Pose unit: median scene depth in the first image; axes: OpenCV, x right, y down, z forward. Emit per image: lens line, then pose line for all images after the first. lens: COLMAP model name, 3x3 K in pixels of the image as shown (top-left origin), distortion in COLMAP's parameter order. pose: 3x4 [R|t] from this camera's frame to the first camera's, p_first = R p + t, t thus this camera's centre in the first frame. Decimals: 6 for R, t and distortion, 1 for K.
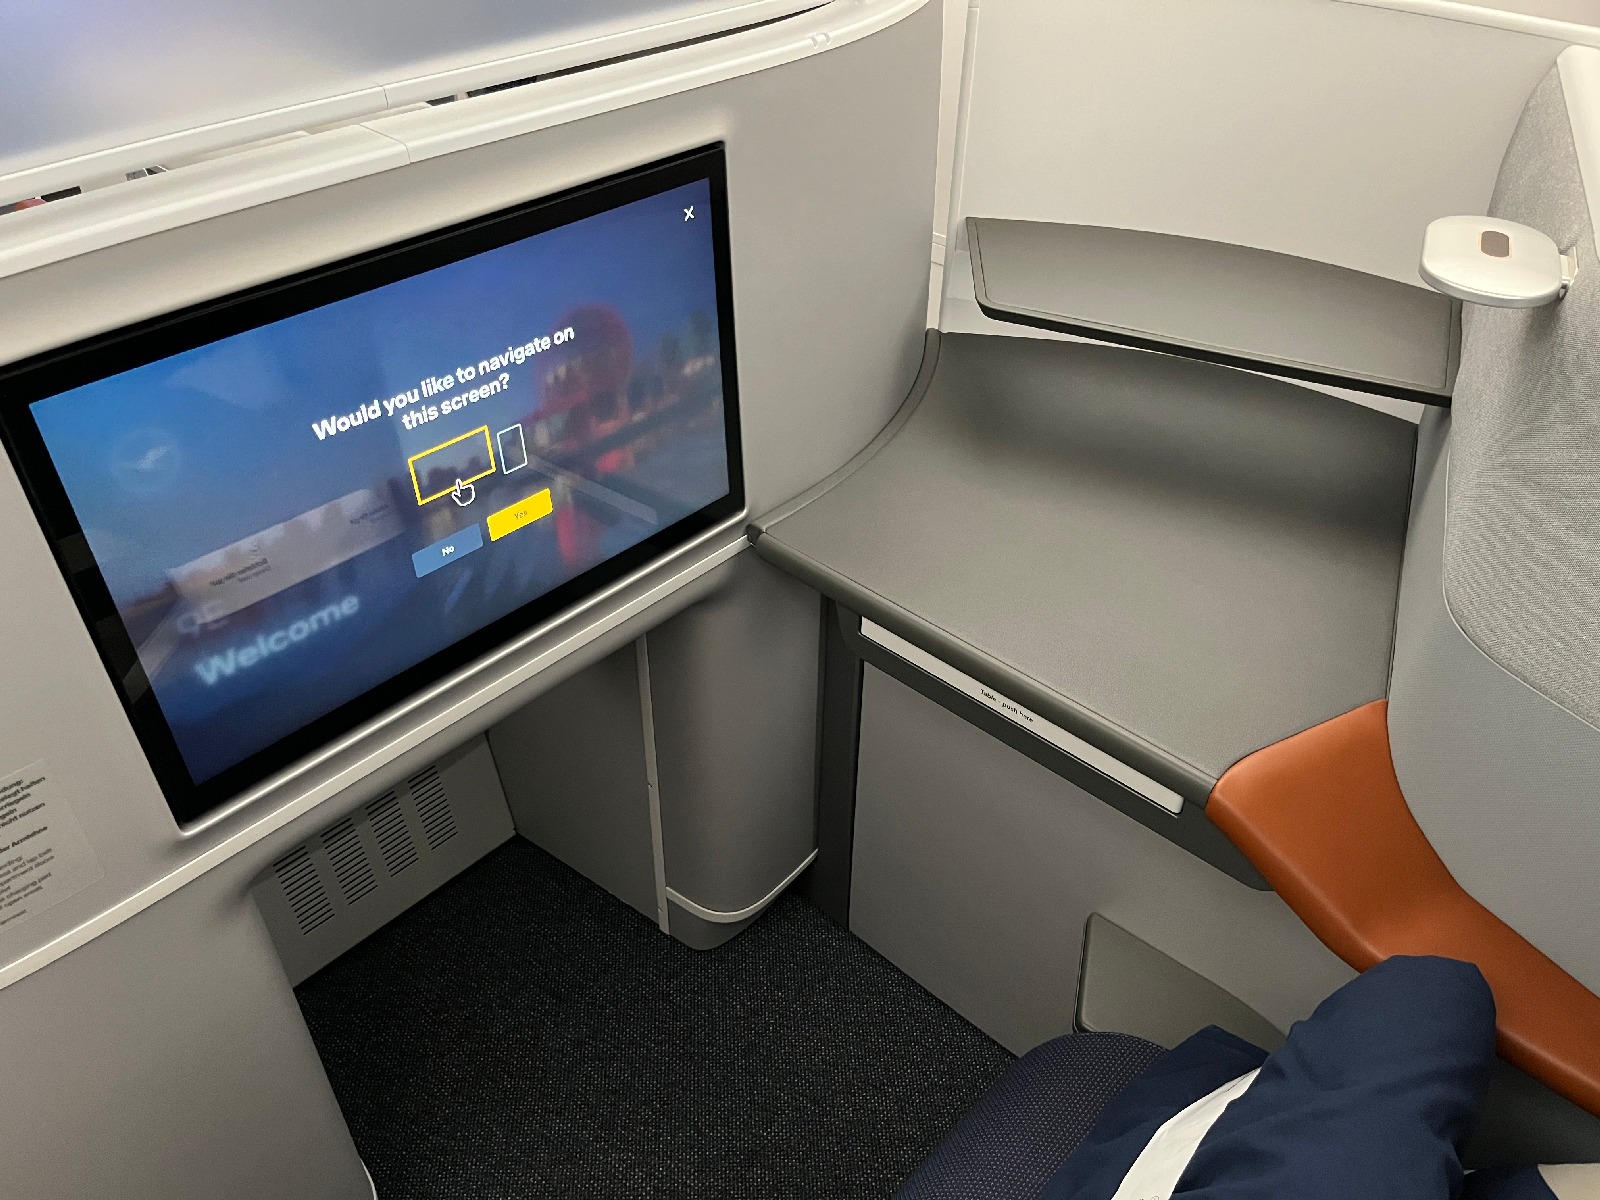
lens RADIAL K [[1207.7, 0, 791.8], [0, 1207.7, 604.4], [0, 0, 1]] dist [0.064356, -0.090789]
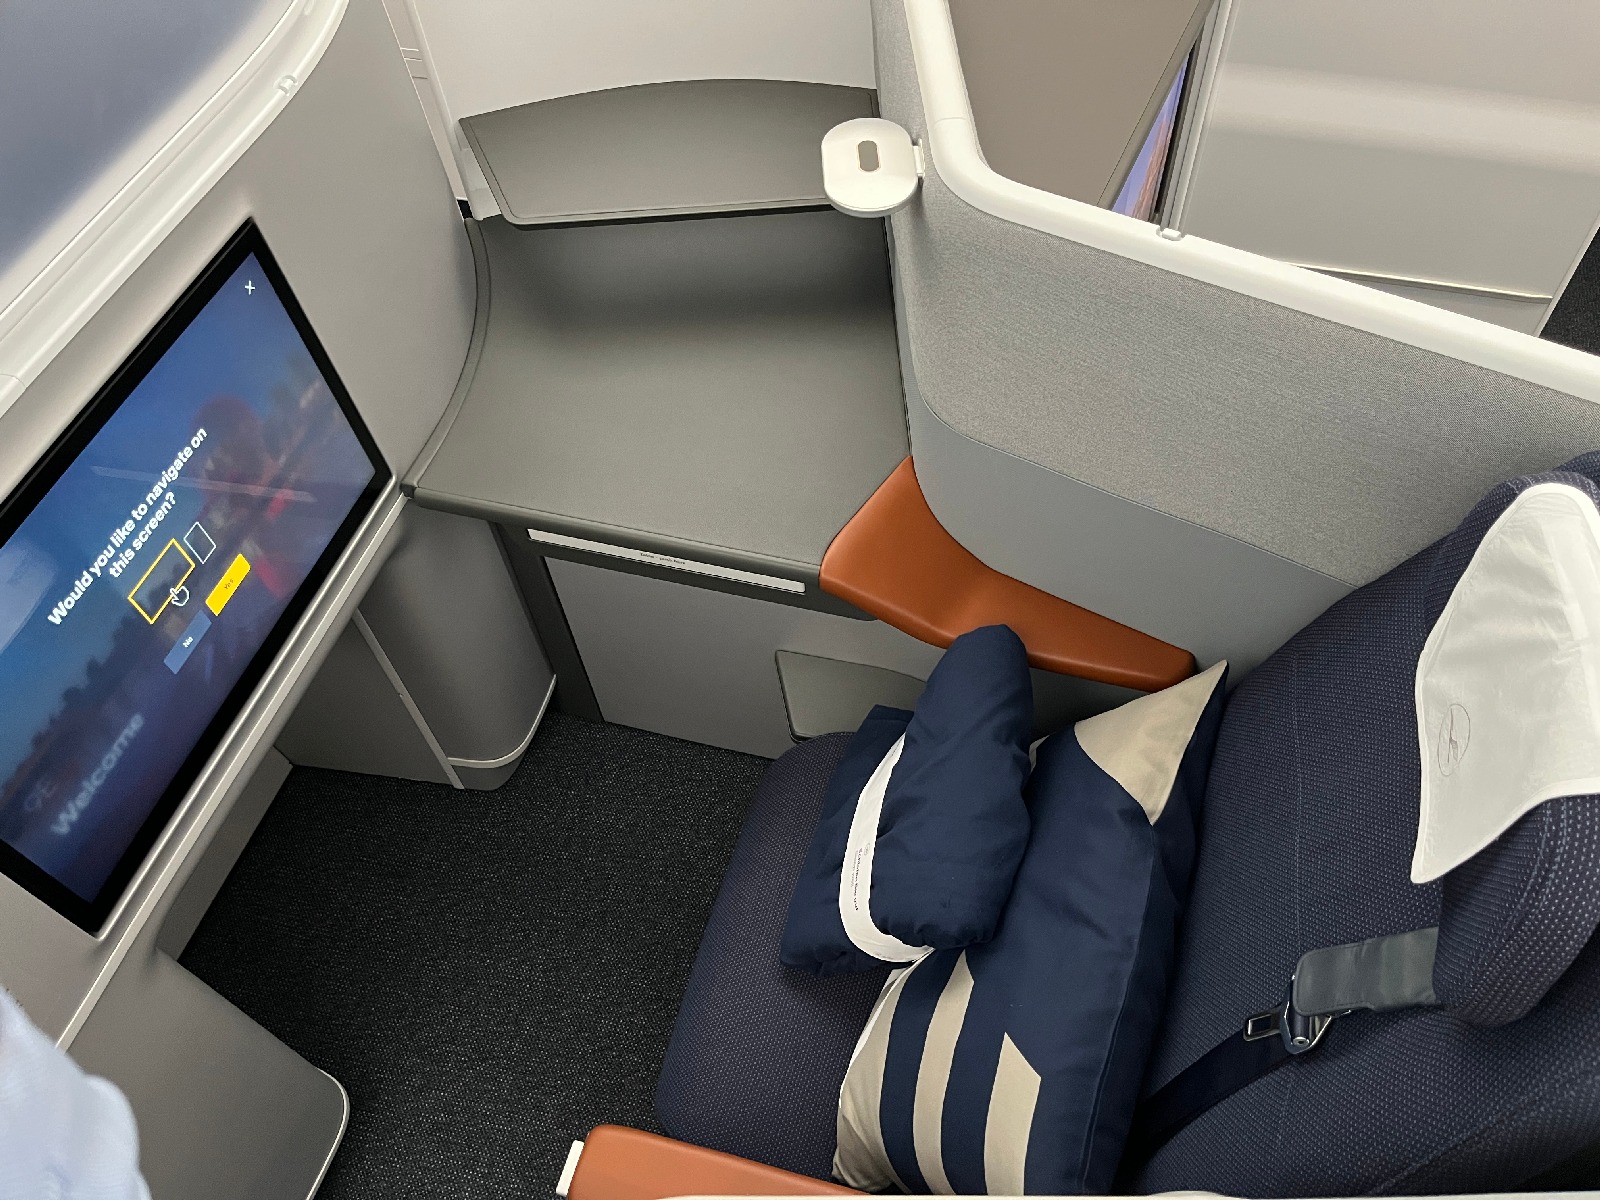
lens RADIAL K [[1207.7, 0, 792.2], [0, 1207.7, 611.4], [0, 0, 1]] dist [0.064356, -0.090789]
pose [[0.891568, -0.401044, 0.210406, 0.006422], [0.331542, 0.894464, 0.300023, -0.235894], [-0.308523, -0.197733, 0.930438, -0.295309]]
